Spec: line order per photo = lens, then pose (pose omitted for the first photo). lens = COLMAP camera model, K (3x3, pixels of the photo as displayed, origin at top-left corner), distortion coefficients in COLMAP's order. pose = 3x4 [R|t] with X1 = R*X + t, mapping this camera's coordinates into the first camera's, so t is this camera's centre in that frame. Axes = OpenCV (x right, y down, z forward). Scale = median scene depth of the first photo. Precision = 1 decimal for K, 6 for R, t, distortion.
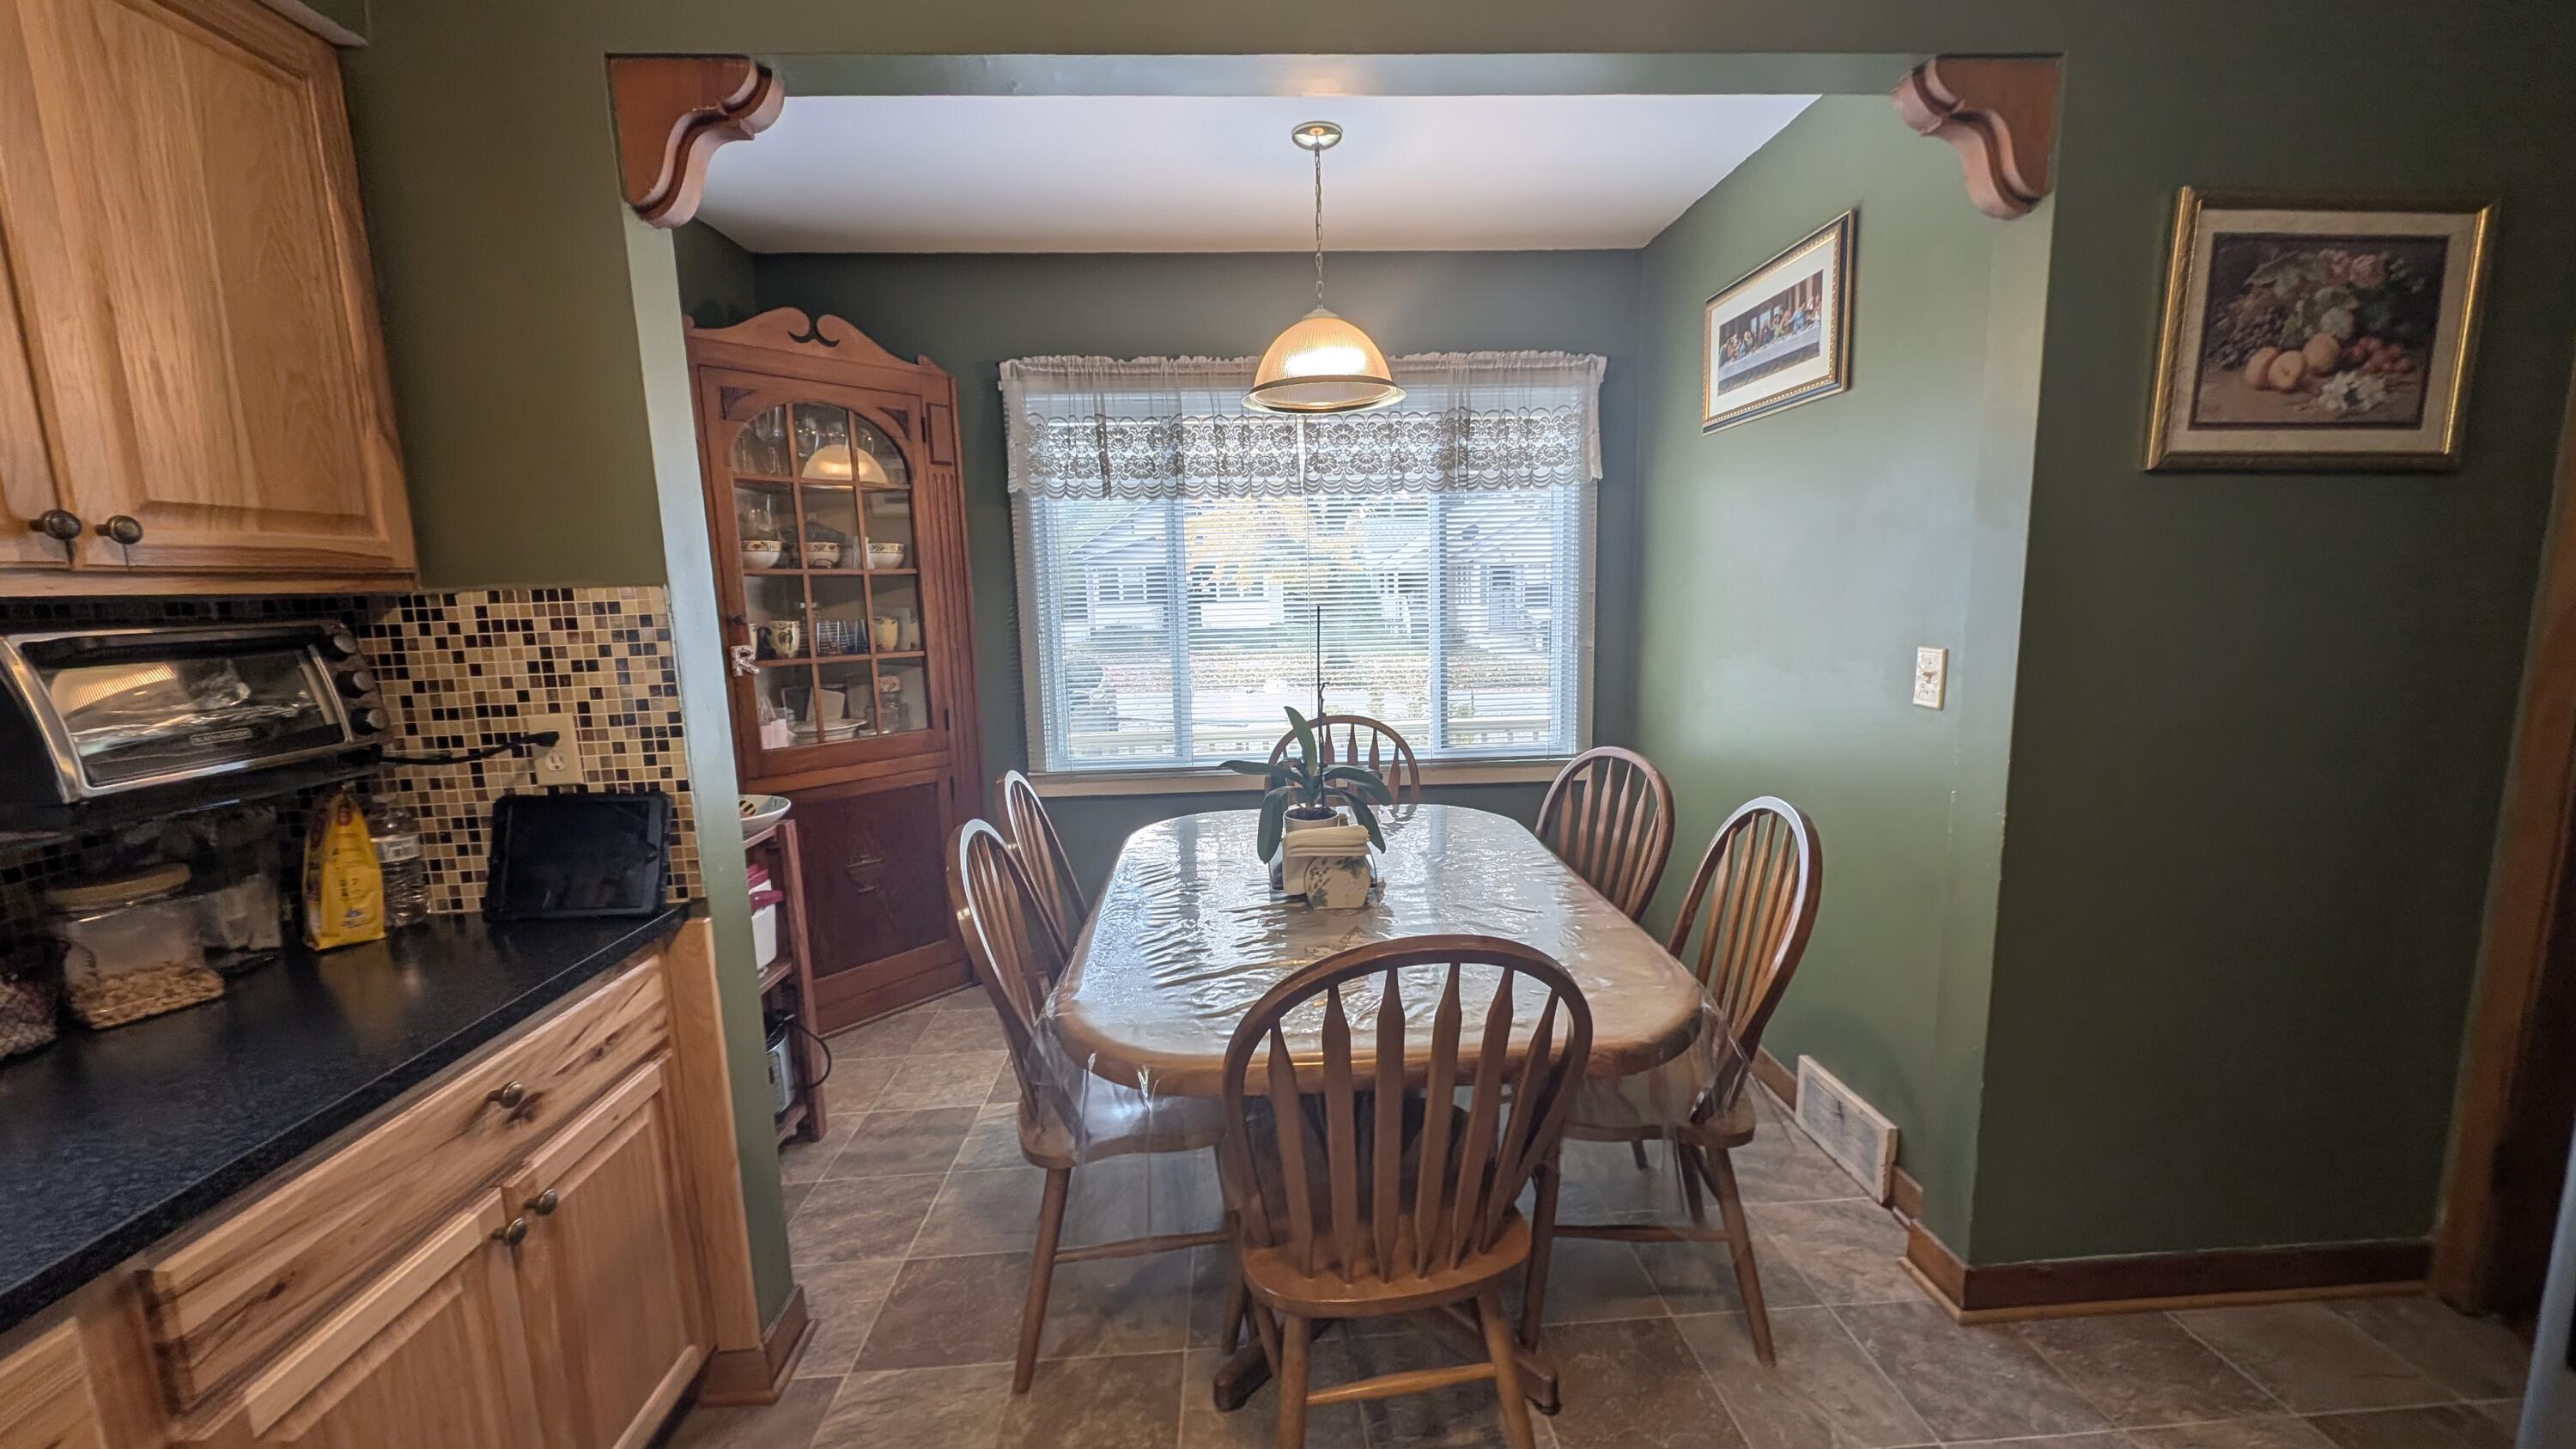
lens RADIAL K [[959.3, 0, 1298.4], [0, 959.3, 724.9], [0, 0, 1]] dist [0.013697, -0.005680]
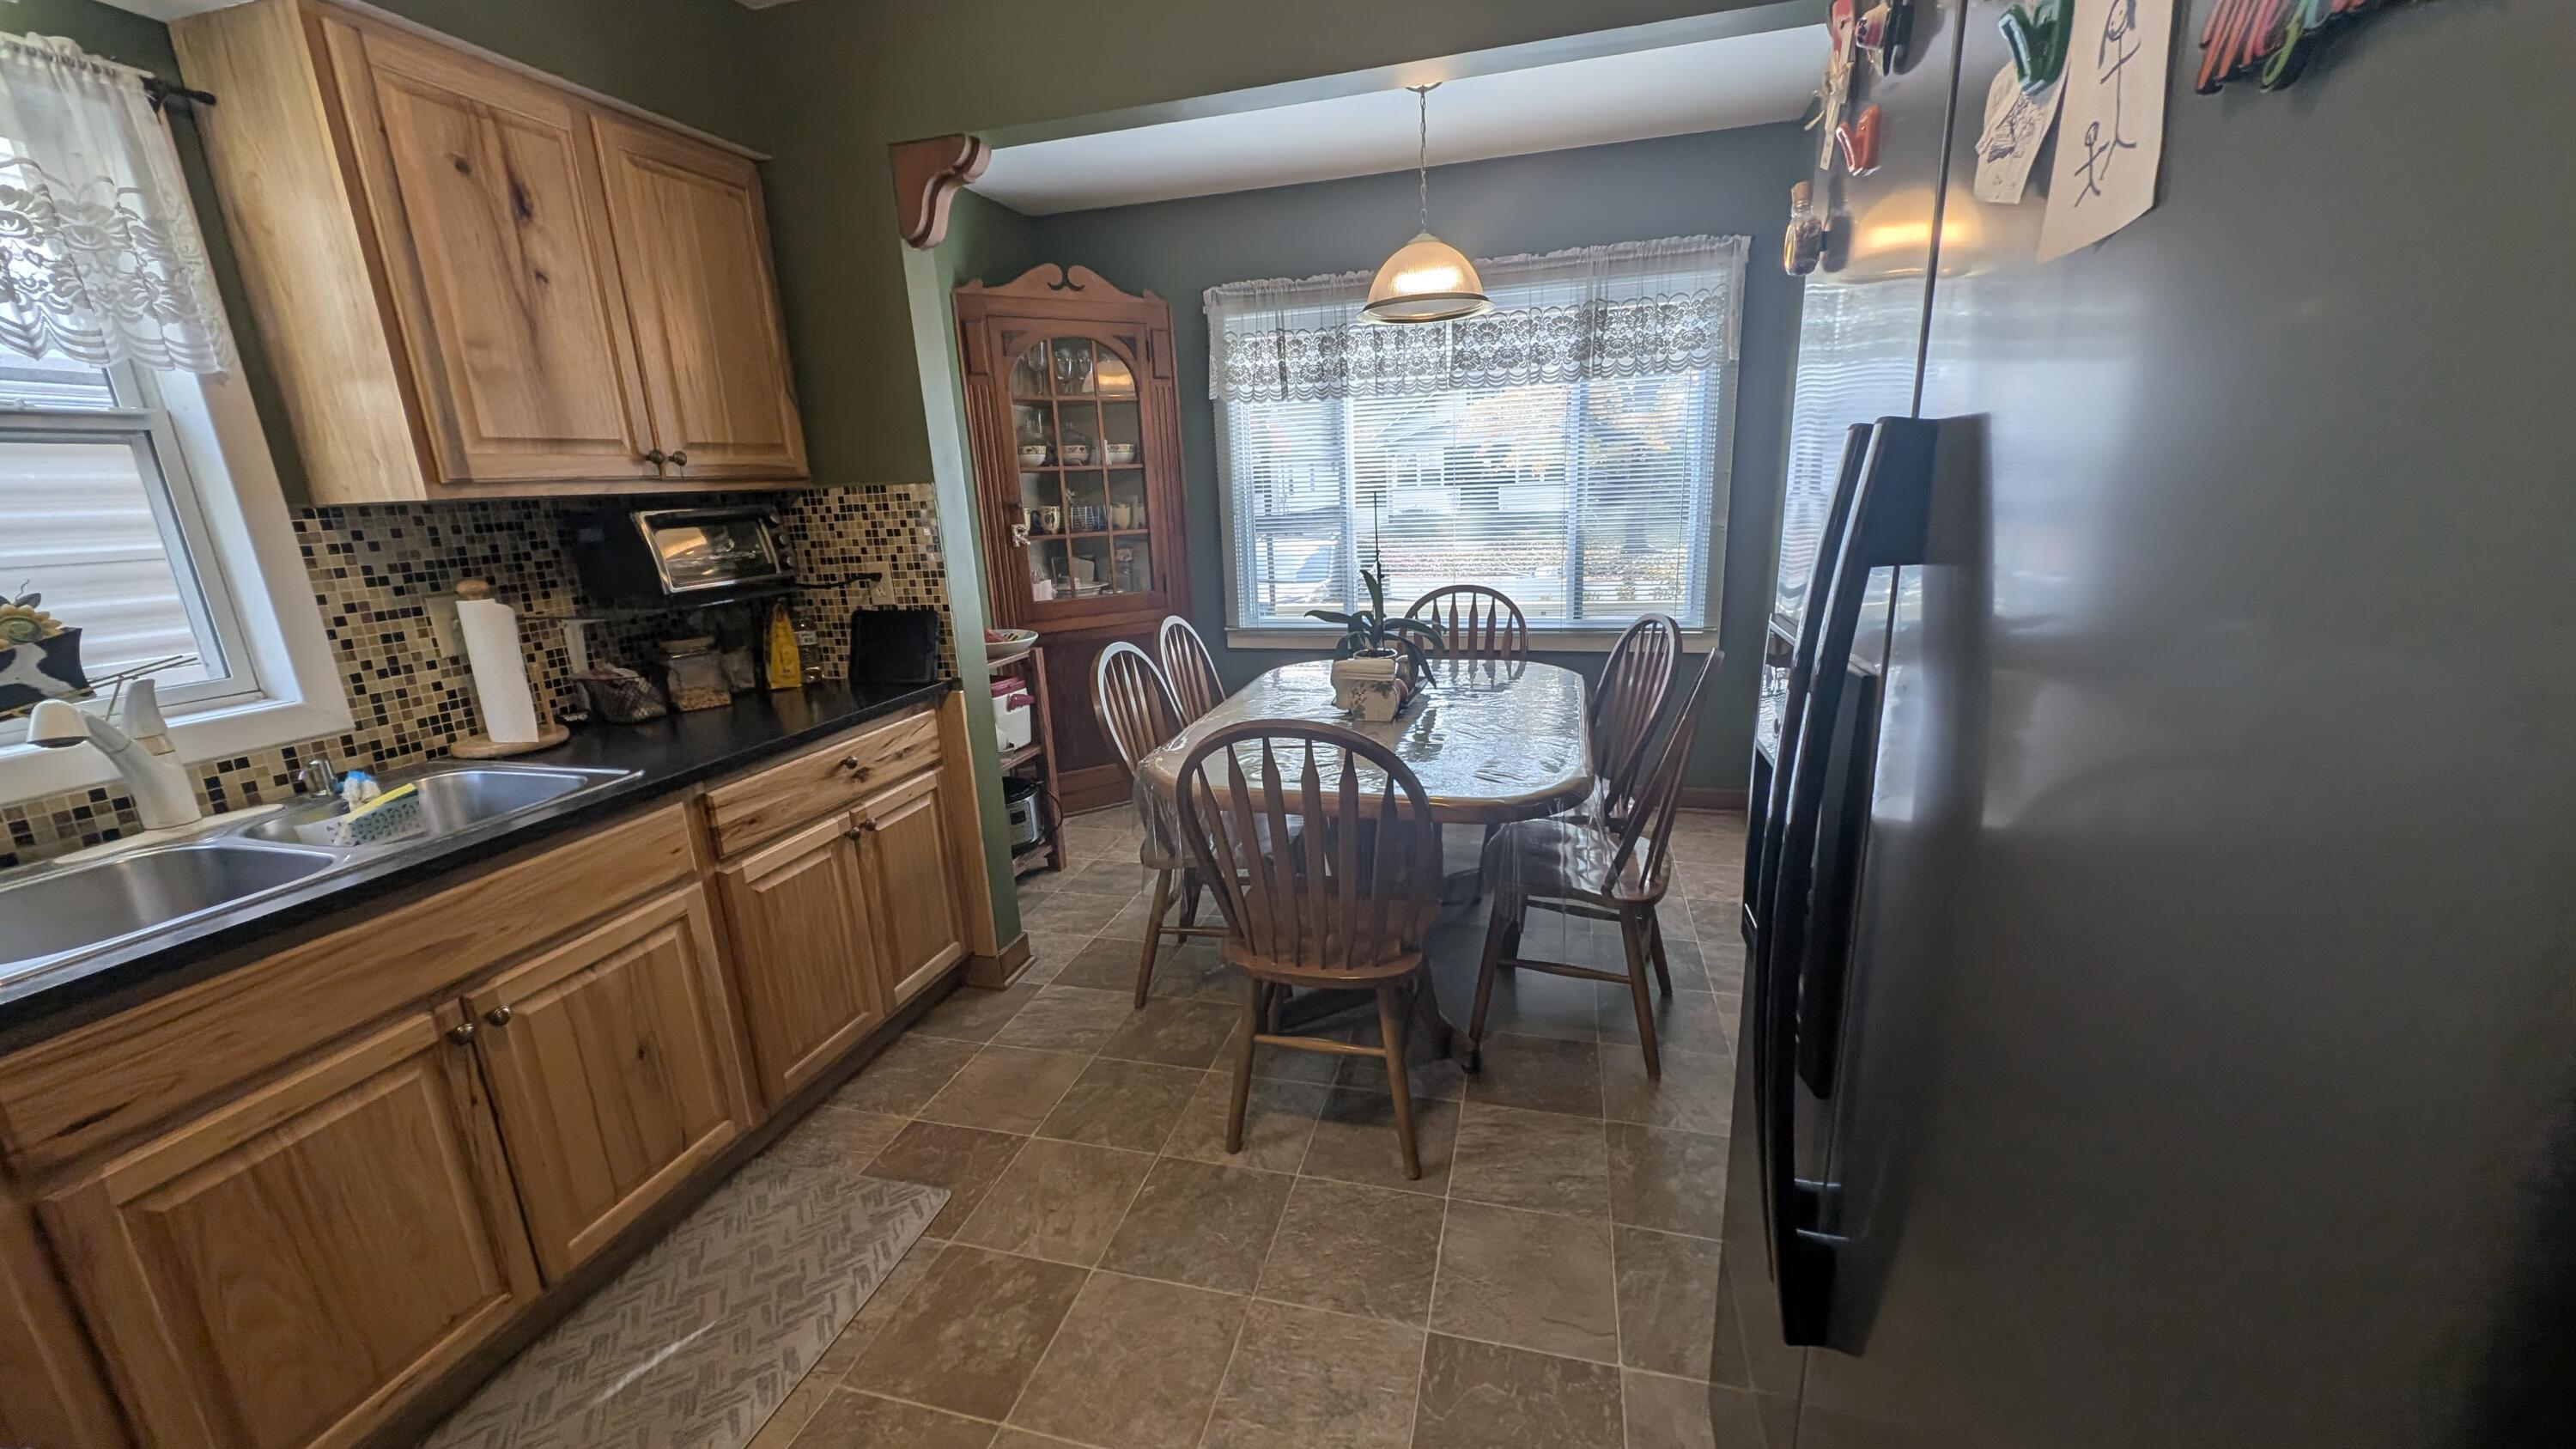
lens RADIAL K [[959.3, 0, 1298.4], [0, 959.3, 724.9], [0, 0, 1]] dist [0.013697, -0.005680]
pose [[0.949426, 0.061868, -0.307835, 0.444594], [-0.025969, 0.992509, 0.119378, 0.050611], [0.312914, -0.105347, 0.943921, -0.371318]]
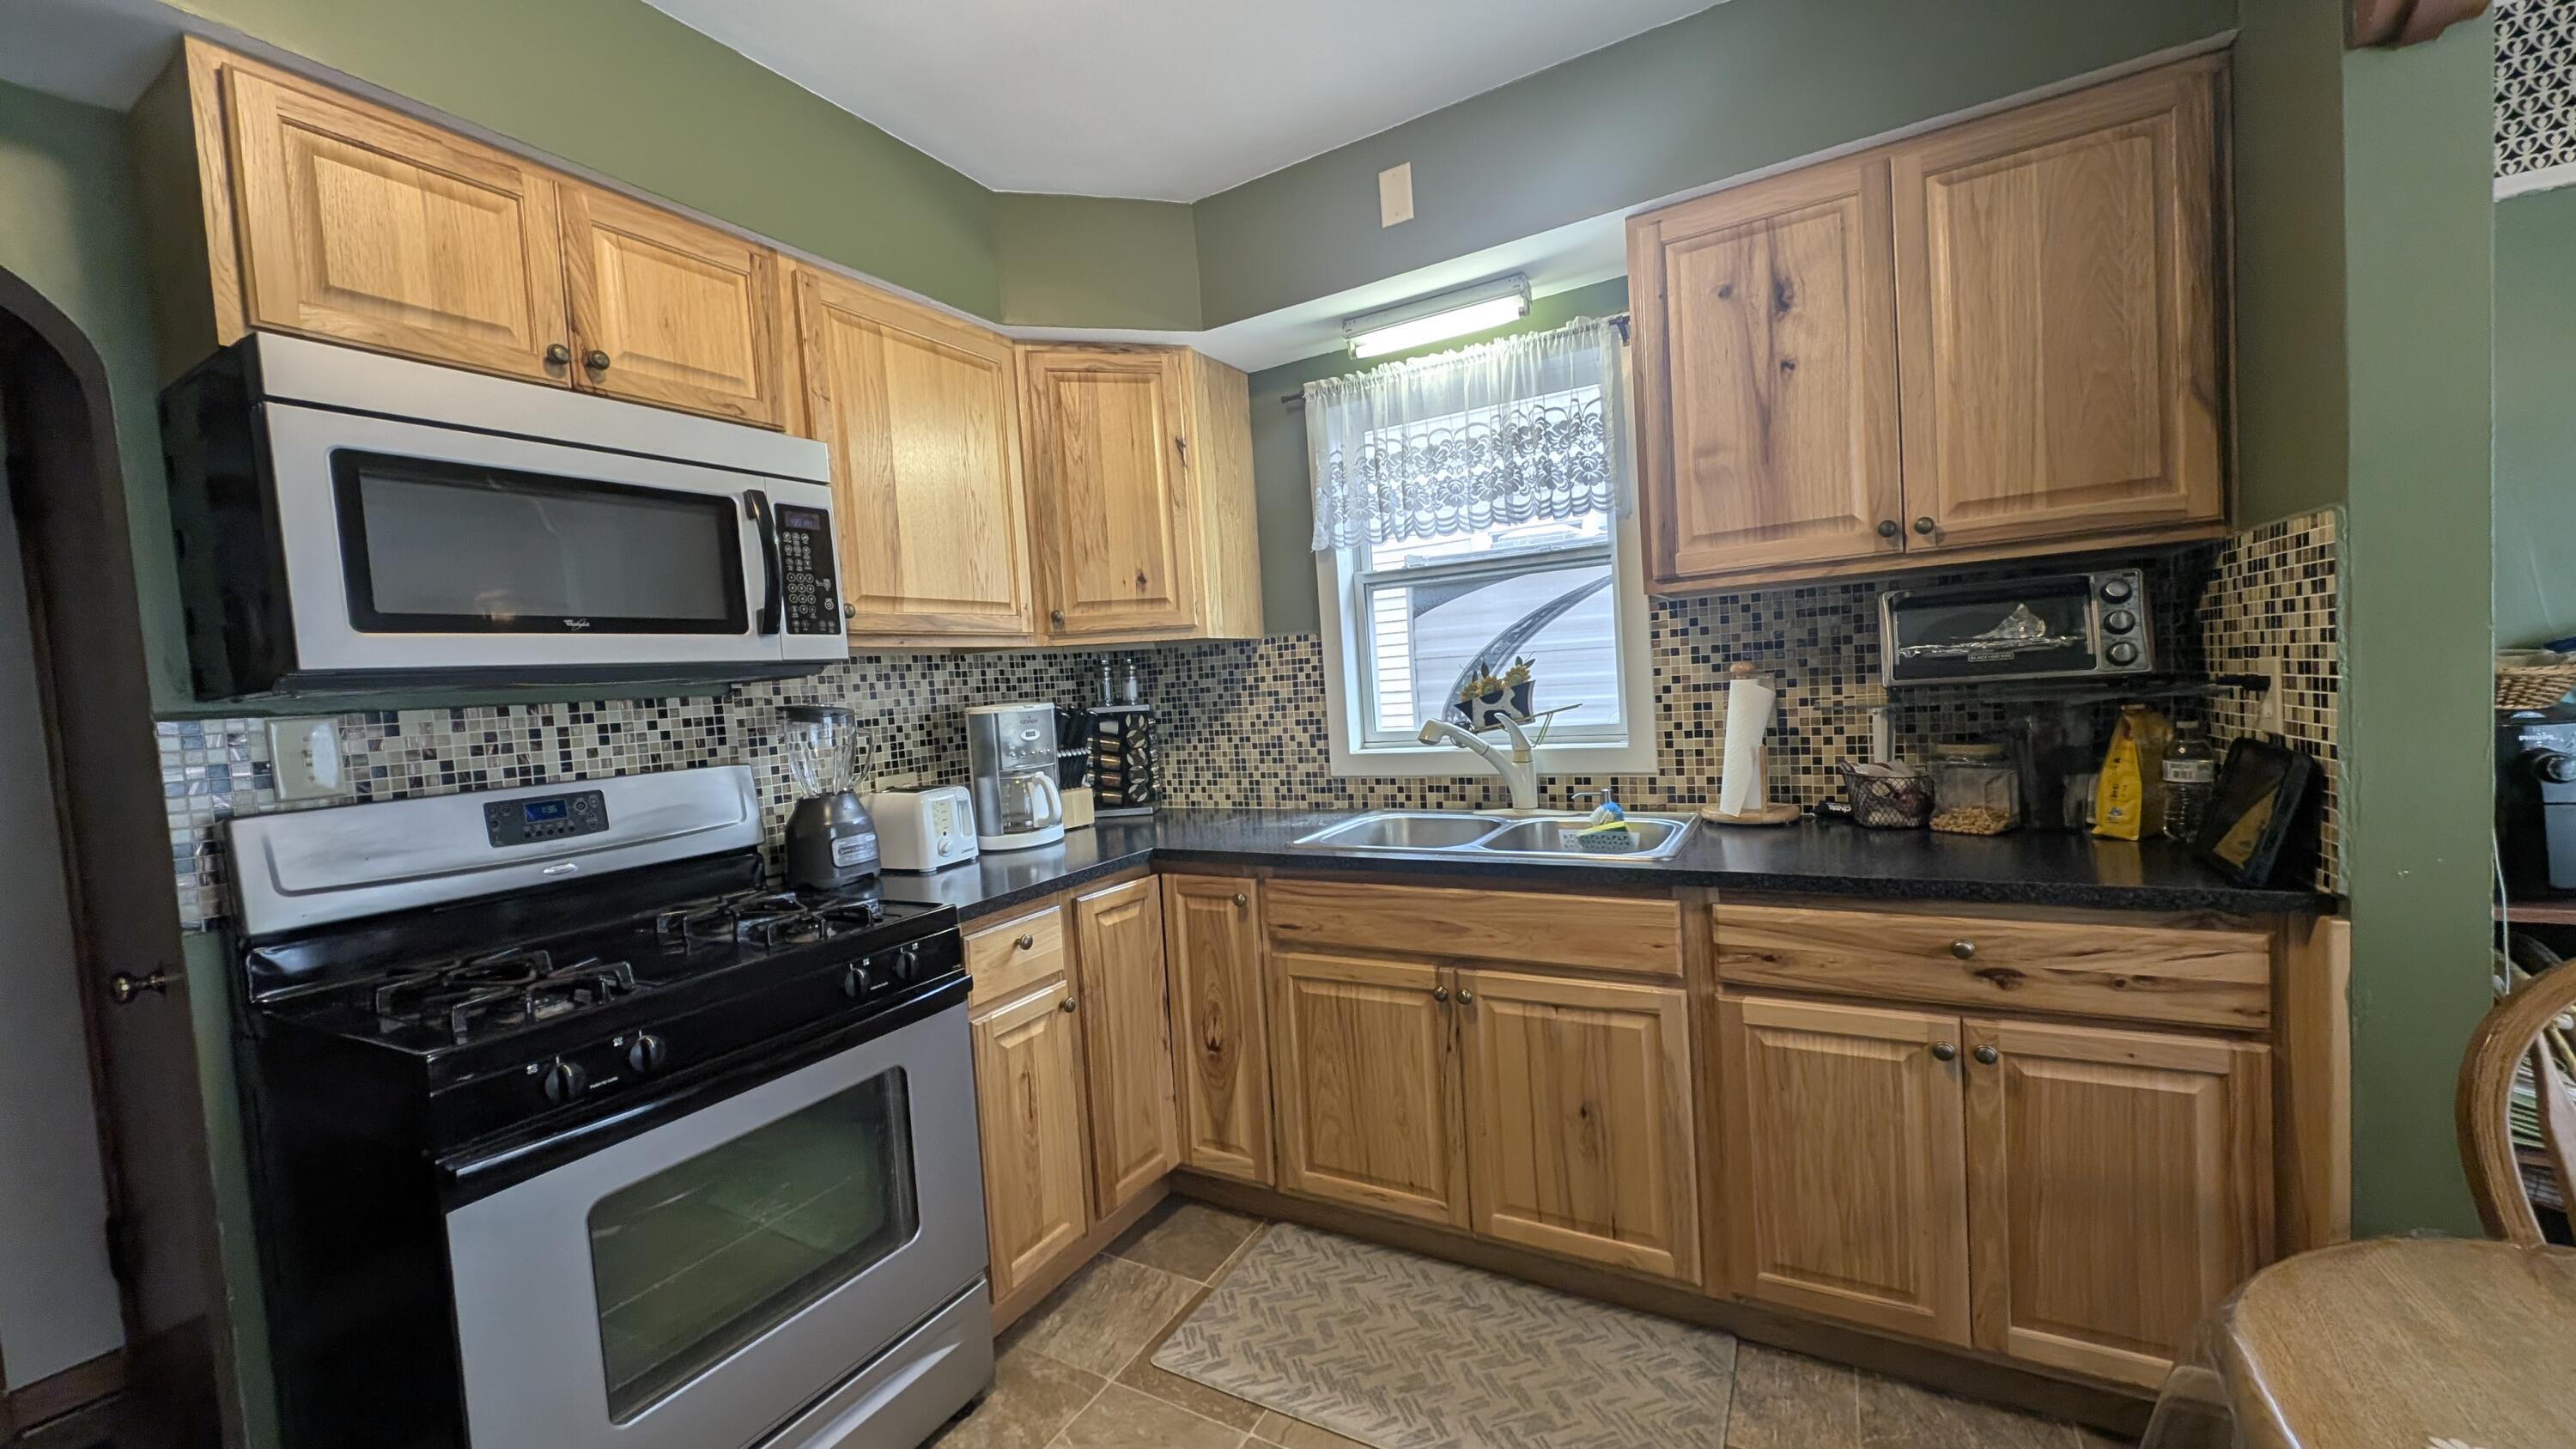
lens RADIAL K [[959.3, 0, 1298.4], [0, 959.3, 724.9], [0, 0, 1]] dist [0.013697, -0.005680]
pose [[-0.532008, 0.098682, -0.840969, 0.524114], [-0.045707, 0.988391, 0.144896, -0.038465], [0.845505, 0.115524, -0.521322, 0.685150]]
